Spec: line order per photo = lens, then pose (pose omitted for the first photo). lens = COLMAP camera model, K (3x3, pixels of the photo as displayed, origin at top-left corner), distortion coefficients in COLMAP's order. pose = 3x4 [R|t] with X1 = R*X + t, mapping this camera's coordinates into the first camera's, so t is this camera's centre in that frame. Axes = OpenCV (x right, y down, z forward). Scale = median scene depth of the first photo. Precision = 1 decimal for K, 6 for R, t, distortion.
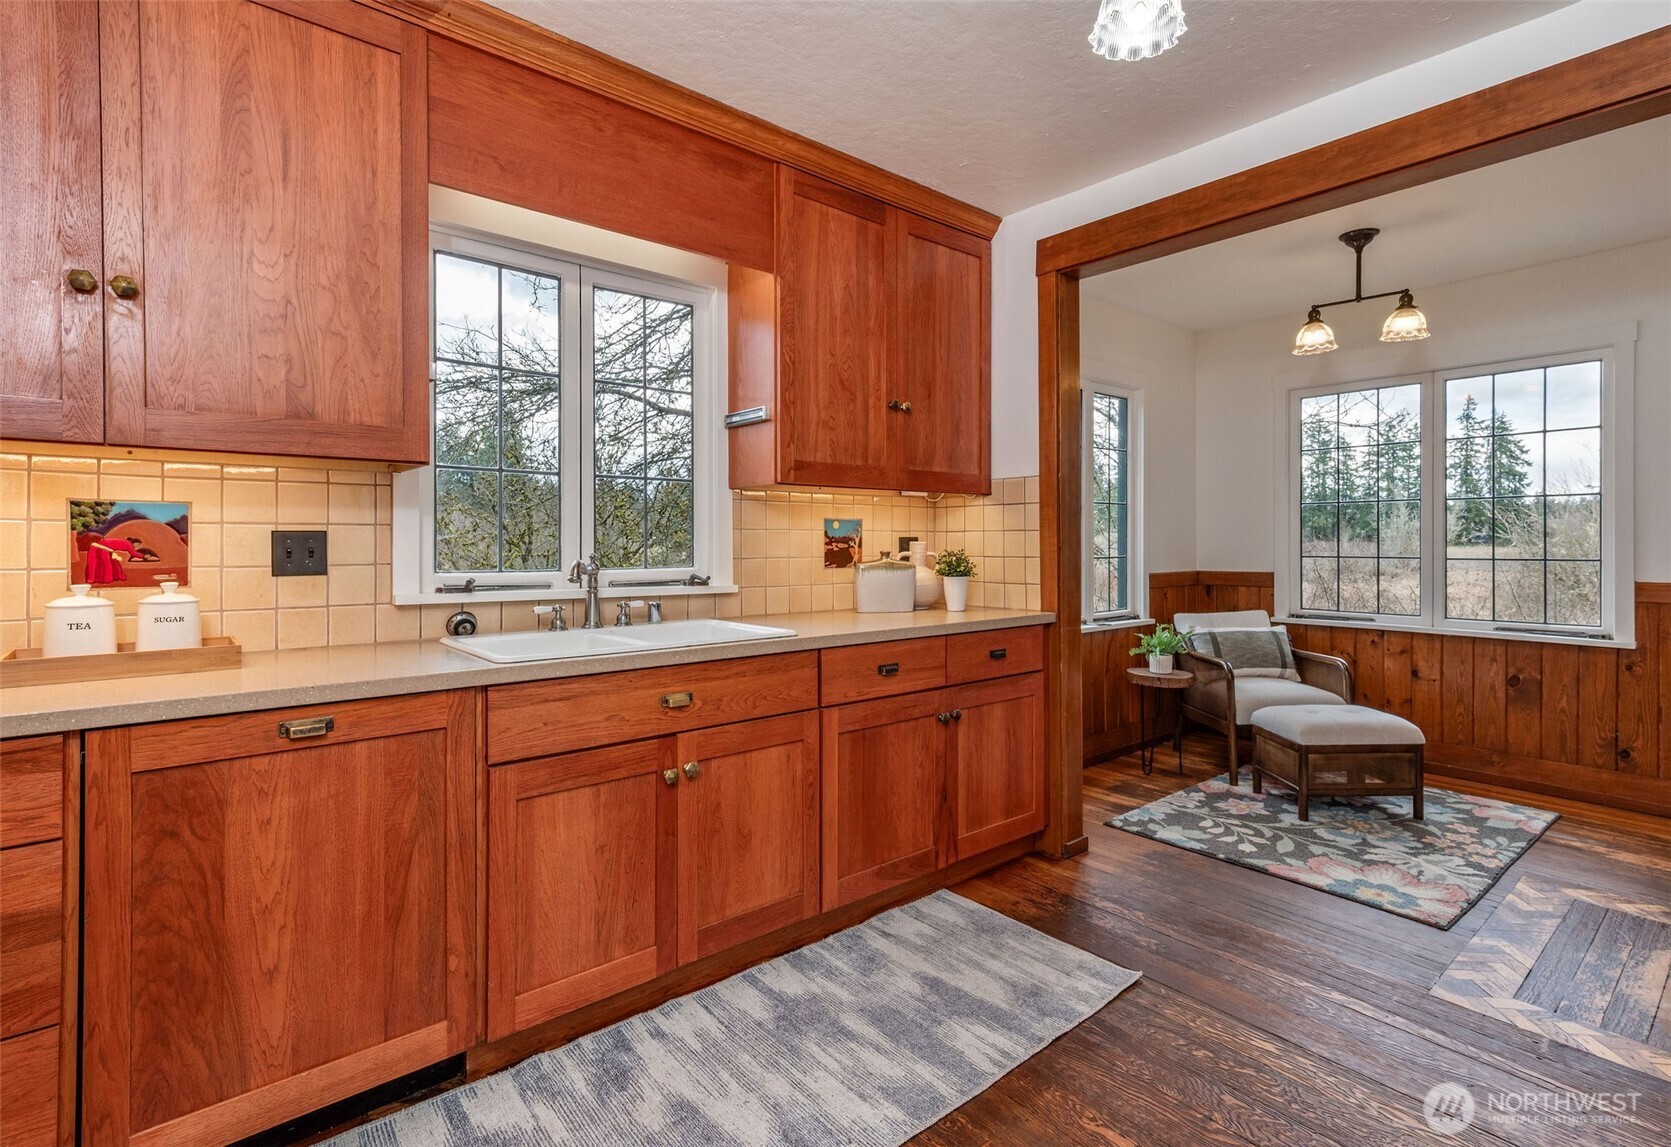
lens RADIAL K [[767.4, 0, 832.6], [0, 767.4, 548.5], [0, 0, 1]] dist [0.001818, 0.000202]
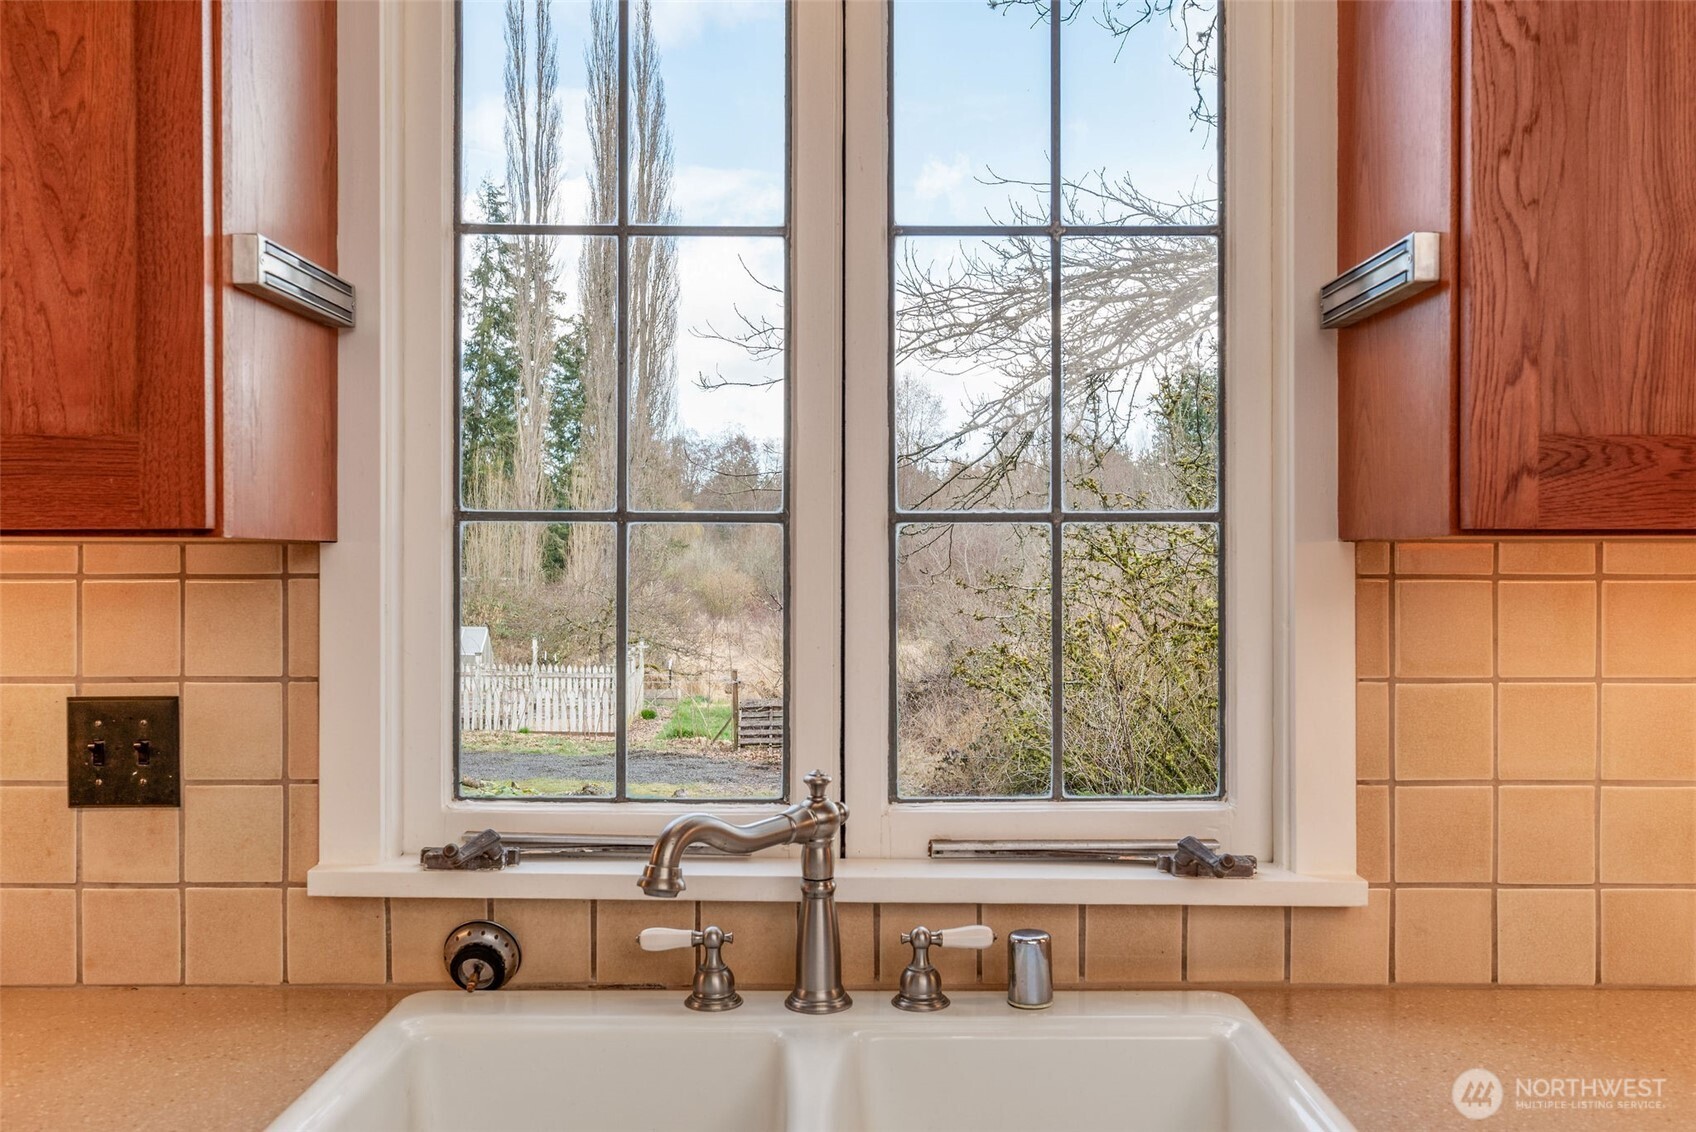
lens RADIAL K [[1473.6, 0, 891.0], [0, 1473.6, 568.3], [0, 0, 1]] dist [0.004706, 0.010229]
pose [[0.780829, 0.003088, -0.624737, 0.108923], [-0.004788, 0.999988, -0.001040, -0.093015], [0.624726, 0.003803, 0.780835, 0.655935]]
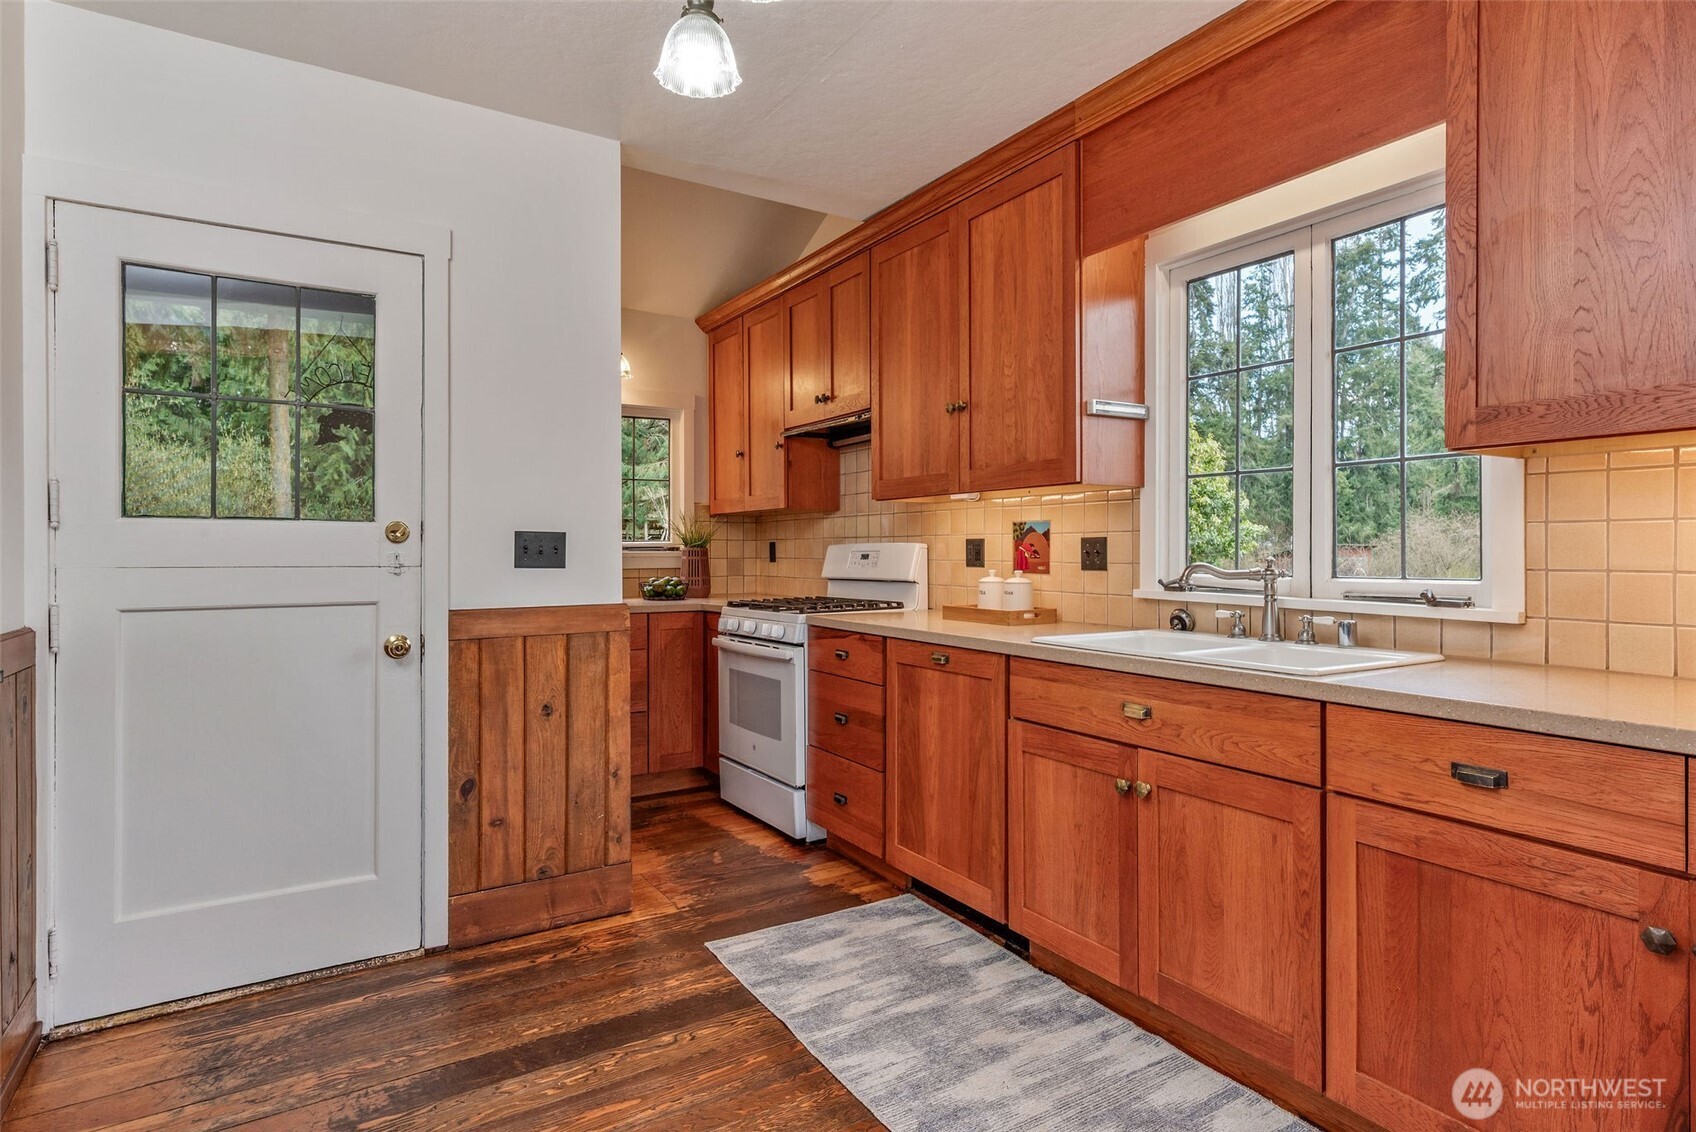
lens RADIAL K [[880.5, 0, 841.1], [0, 880.5, 546.1], [0, 0, 1]] dist [-0.001209, 0.000569]
pose [[-0.131129, 0.000545, -0.991365, 0.918685], [-0.001522, 0.999999, 0.000751, -0.007646], [0.991364, 0.001608, -0.131128, 0.774740]]
